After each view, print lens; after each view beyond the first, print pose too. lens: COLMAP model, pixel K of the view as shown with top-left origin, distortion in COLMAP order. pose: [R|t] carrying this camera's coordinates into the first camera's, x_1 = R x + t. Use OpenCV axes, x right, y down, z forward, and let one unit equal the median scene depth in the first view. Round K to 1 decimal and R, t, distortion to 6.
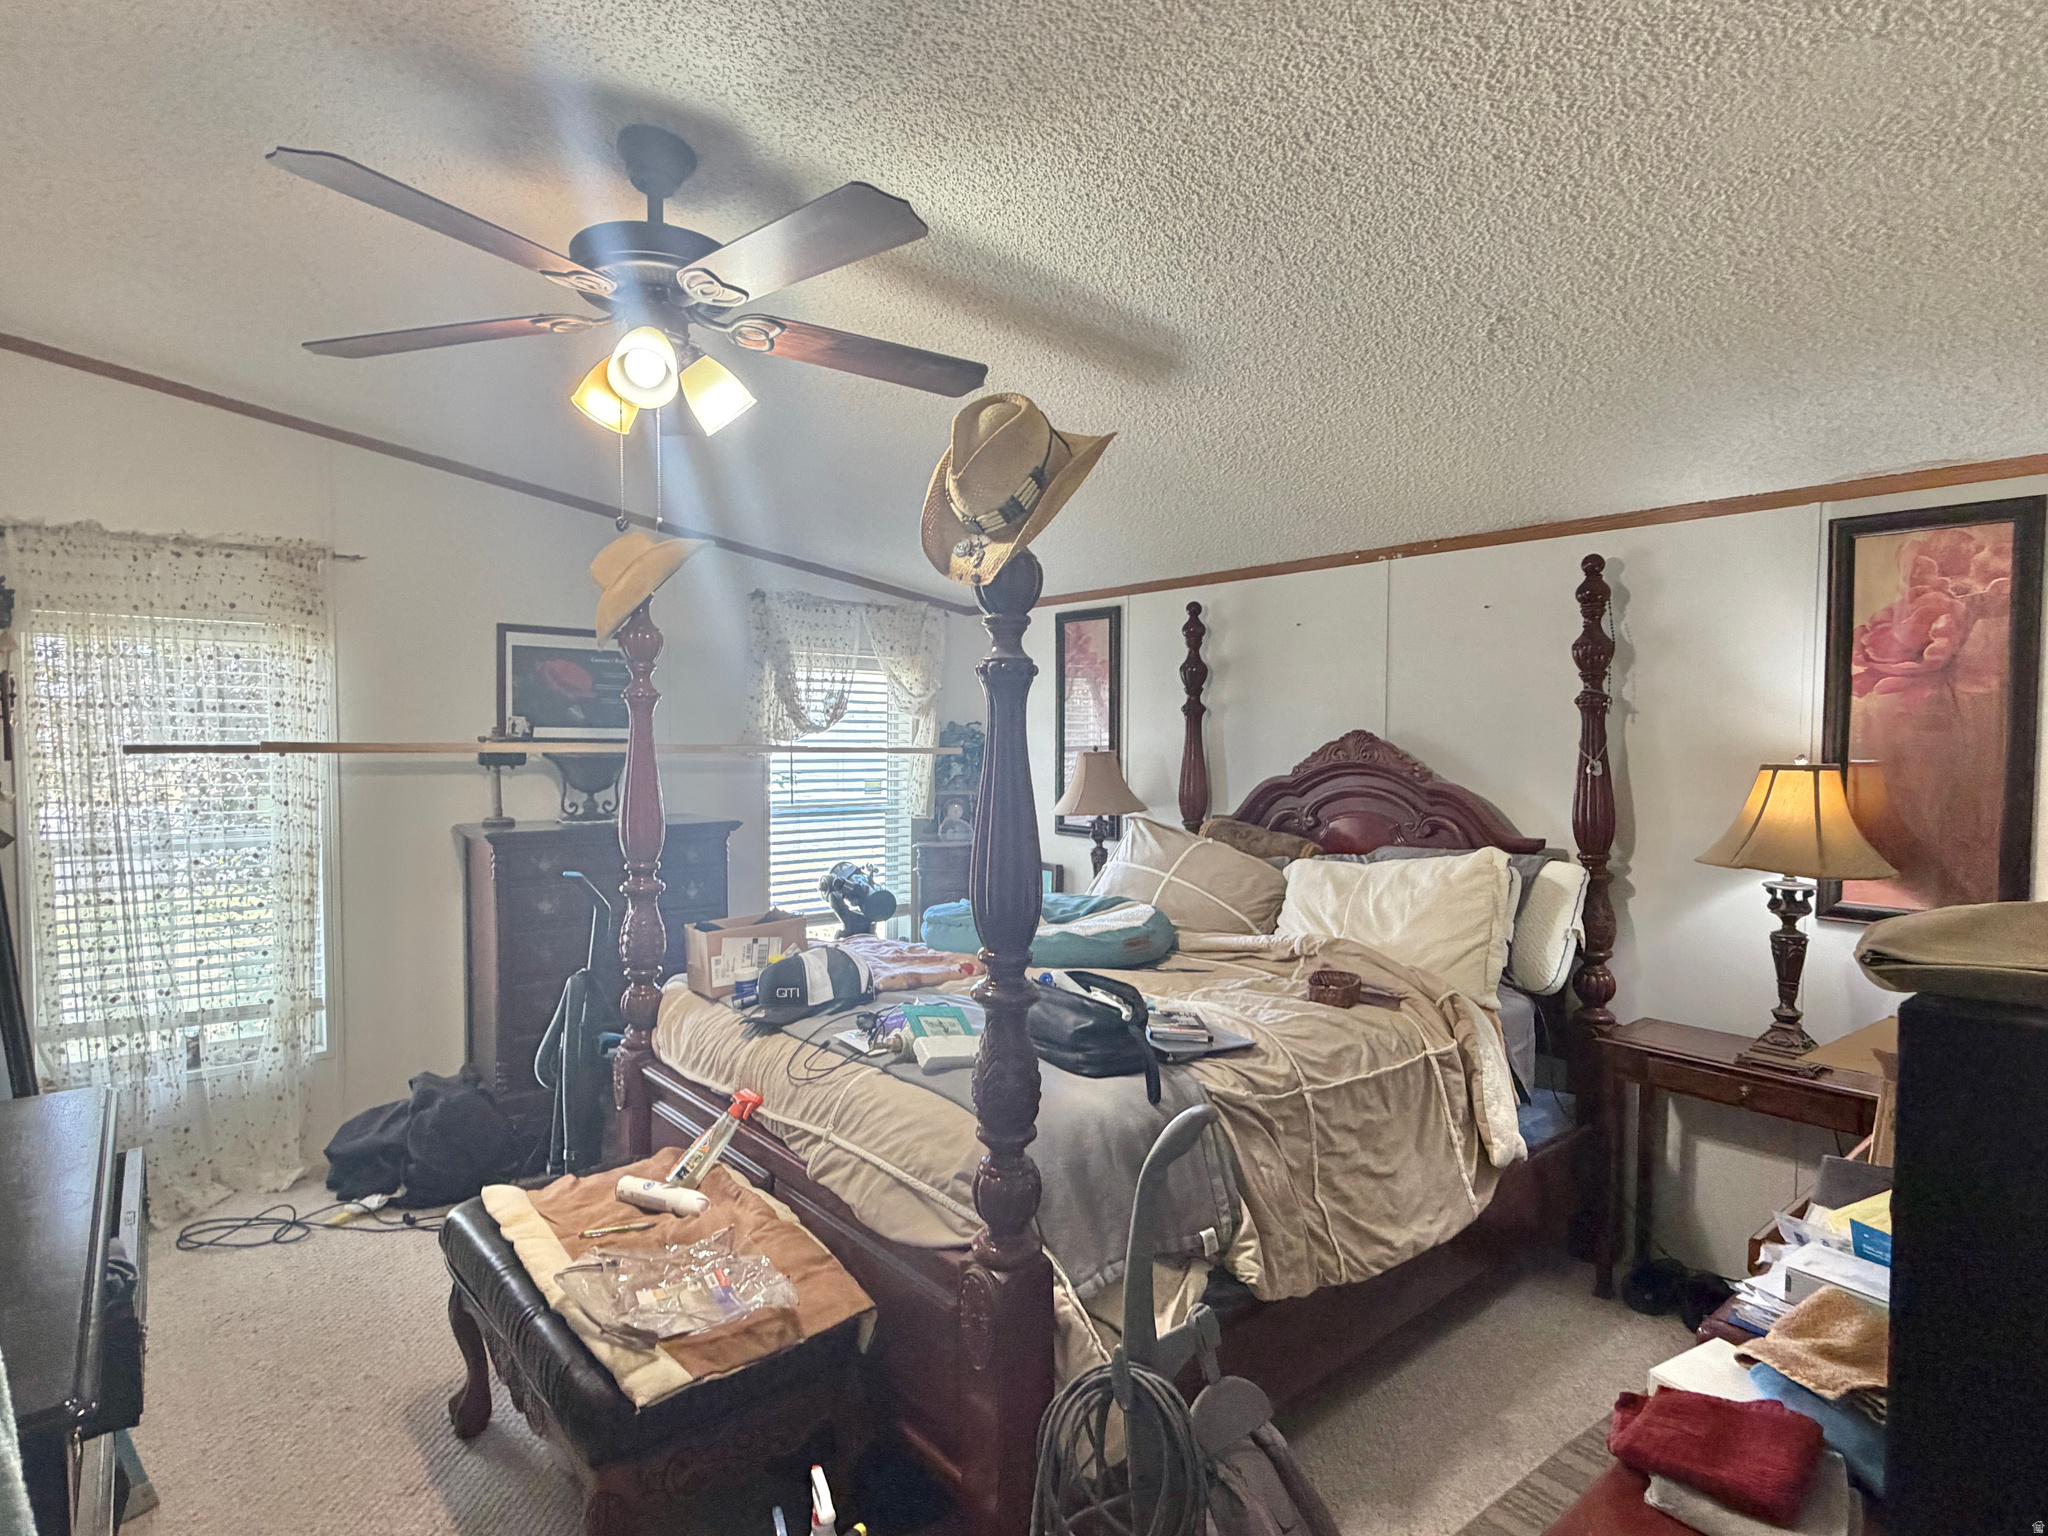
lens RADIAL K [[1094.5, 0, 1030.2], [0, 1094.5, 771.5], [0, 0, 1]] dist [-0.001527, -0.001490]
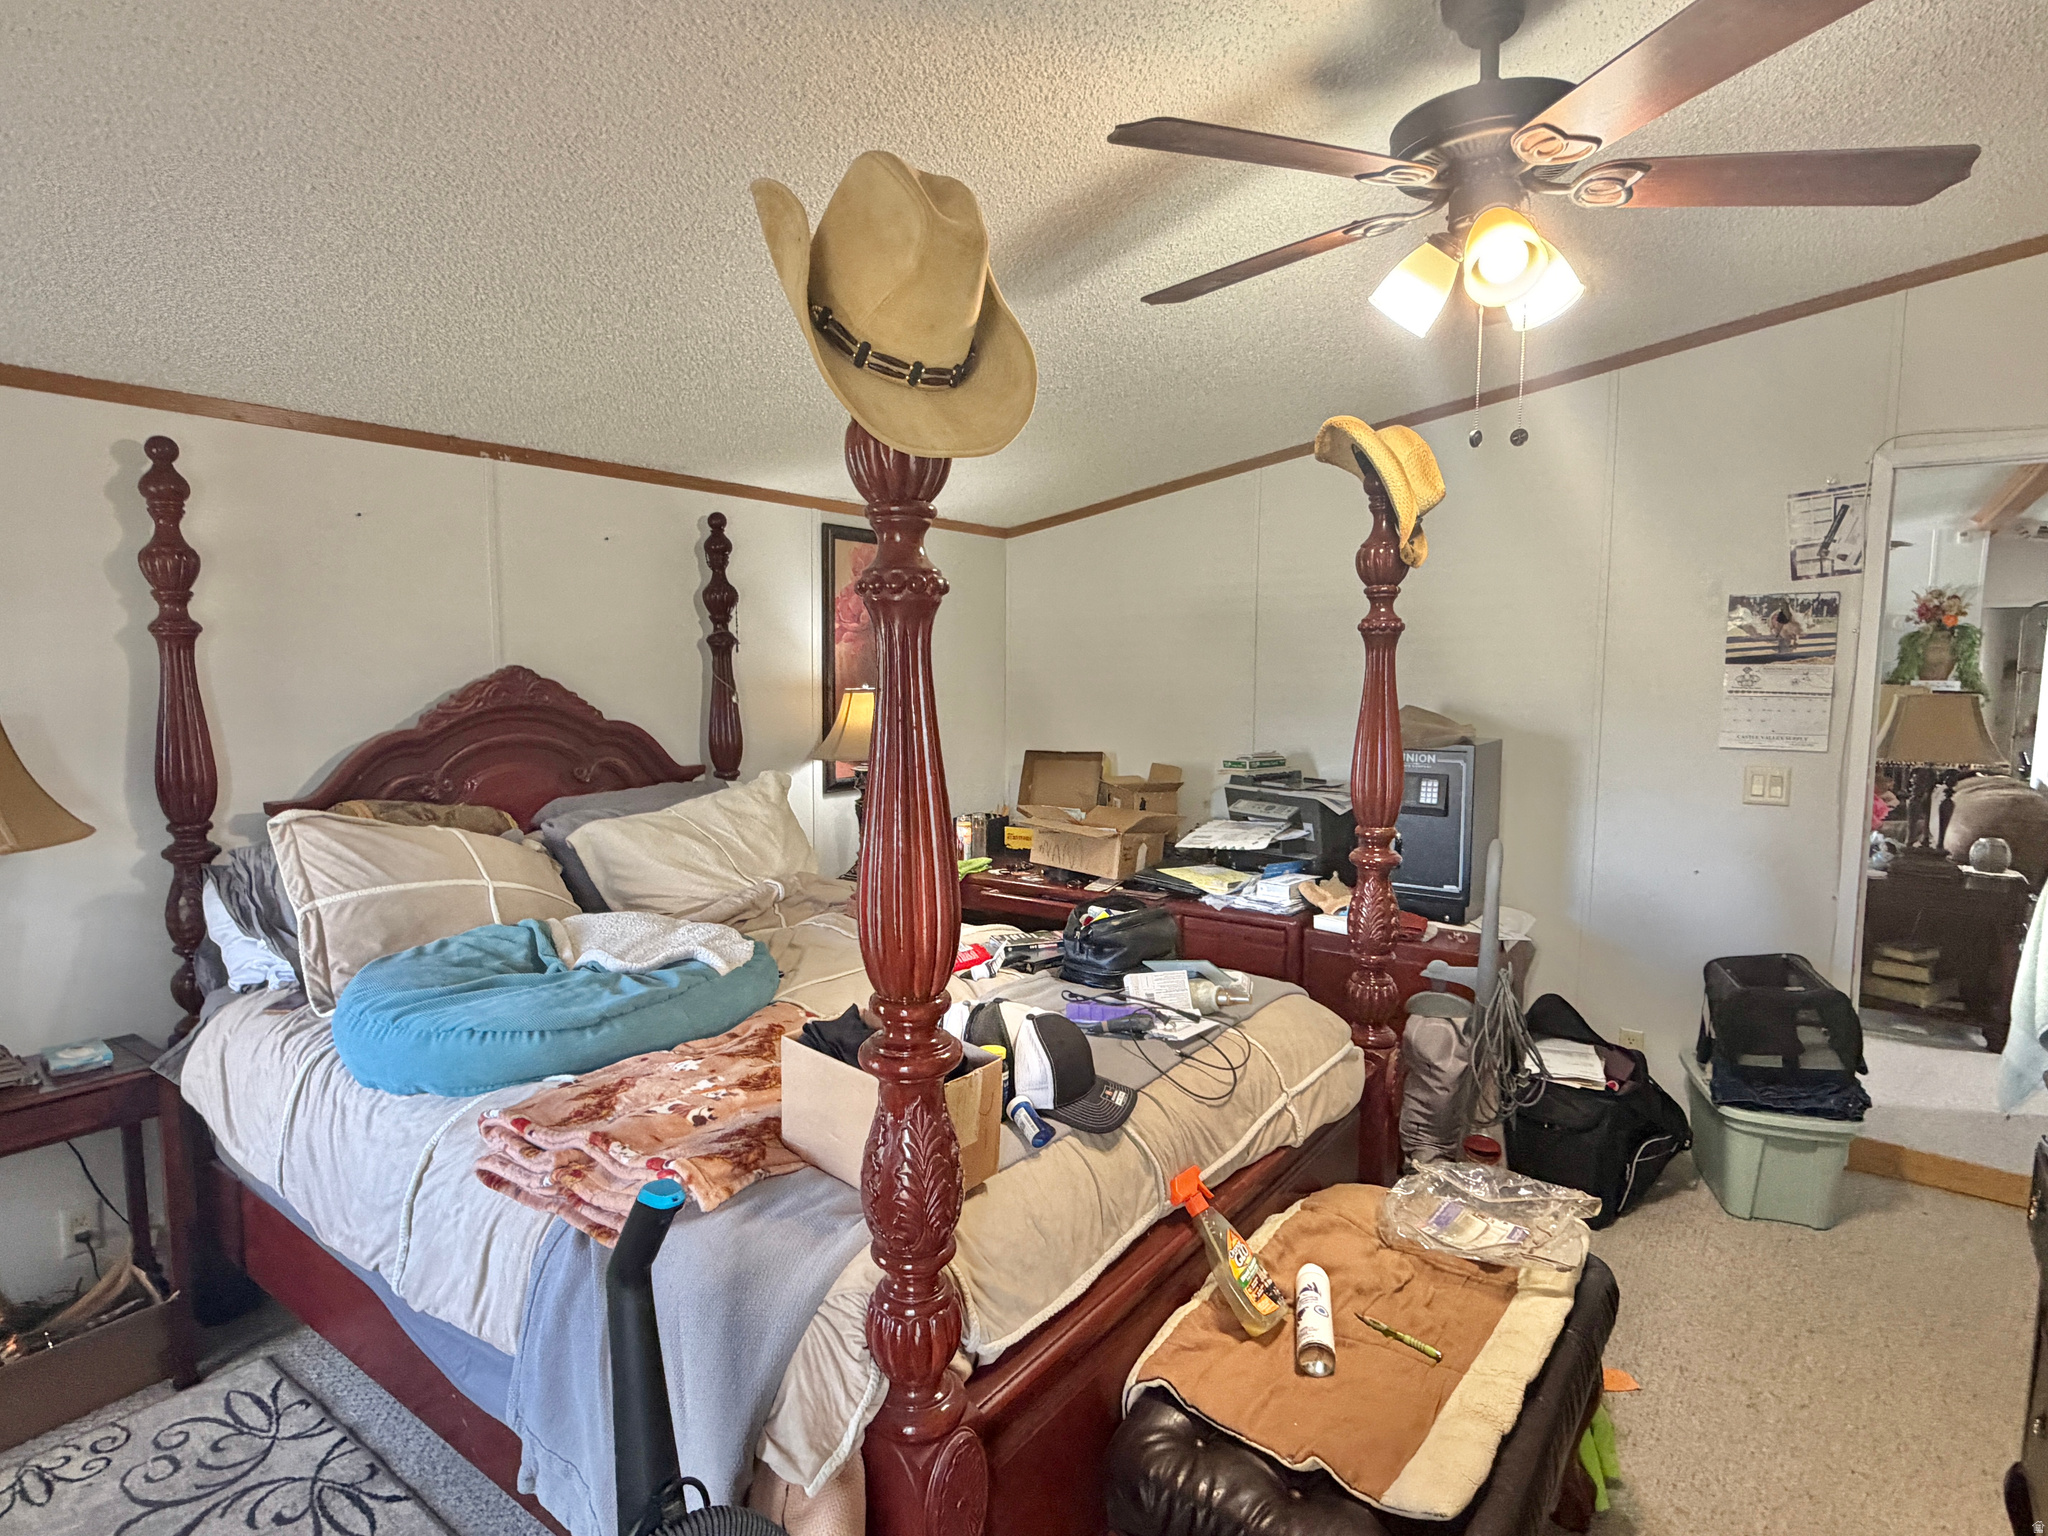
lens RADIAL K [[1094.5, 0, 1023.0], [0, 1094.5, 773.0], [0, 0, 1]] dist [-0.001527, -0.001490]
pose [[-0.239793, -0.102541, 0.965394, -0.597598], [0.021147, 0.993619, 0.110791, -0.041286], [-0.970594, 0.046982, -0.236094, 0.825305]]
